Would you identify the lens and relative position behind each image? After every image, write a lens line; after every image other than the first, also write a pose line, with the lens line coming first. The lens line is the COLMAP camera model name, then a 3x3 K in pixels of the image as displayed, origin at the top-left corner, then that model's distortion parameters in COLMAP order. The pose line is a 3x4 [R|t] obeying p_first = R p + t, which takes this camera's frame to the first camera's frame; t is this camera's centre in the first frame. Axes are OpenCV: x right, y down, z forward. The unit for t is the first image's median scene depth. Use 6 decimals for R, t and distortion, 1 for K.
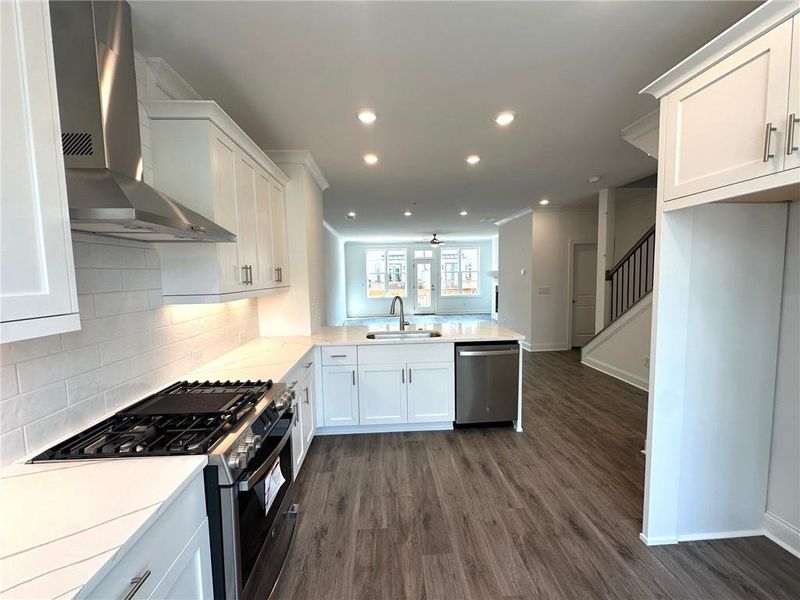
lens RADIAL K [[320.3, 0, 400.0], [0, 320.3, 300.0], [0, 0, 1]] dist [-0.000974, -0.000058]
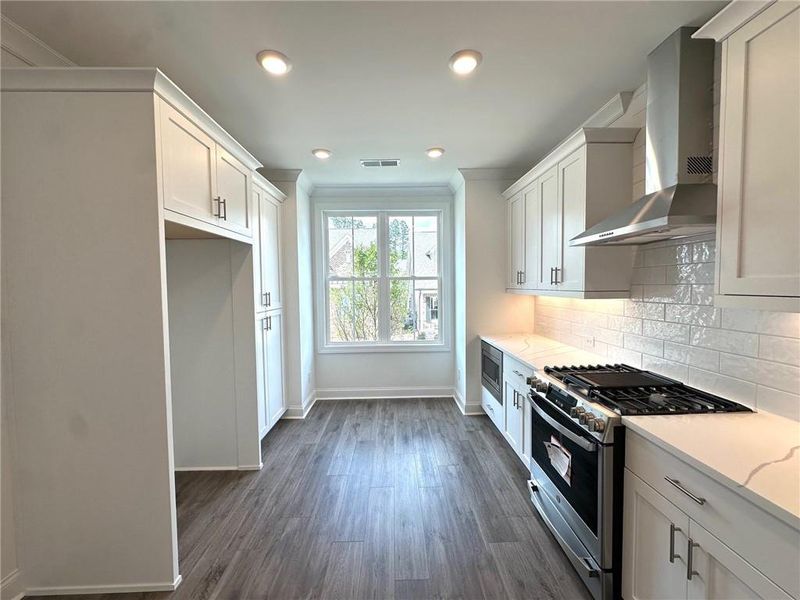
lens RADIAL K [[320.3, 0, 400.0], [0, 320.3, 300.0], [0, 0, 1]] dist [-0.000974, -0.000058]
pose [[-0.998844, 0.026401, 0.040163, 0.087835], [0.031027, 0.992373, 0.119303, -0.107457], [-0.036707, 0.120411, -0.992045, 1.728128]]
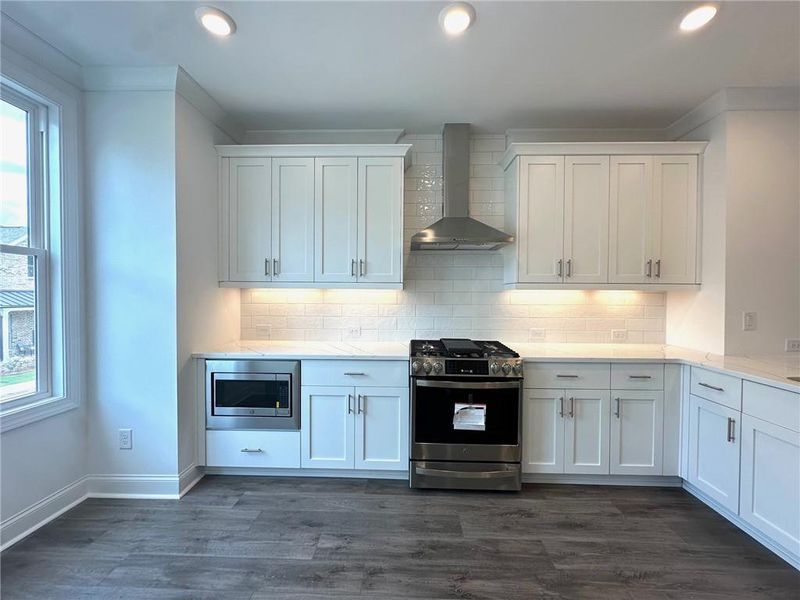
lens RADIAL K [[320.3, 0, 400.0], [0, 320.3, 300.0], [0, 0, 1]] dist [-0.000974, -0.000058]
pose [[-0.090106, 0.037046, -0.995243, 0.818302], [-0.080507, 0.995767, 0.044355, 0.033404], [0.992673, 0.084121, -0.086742, 0.654674]]
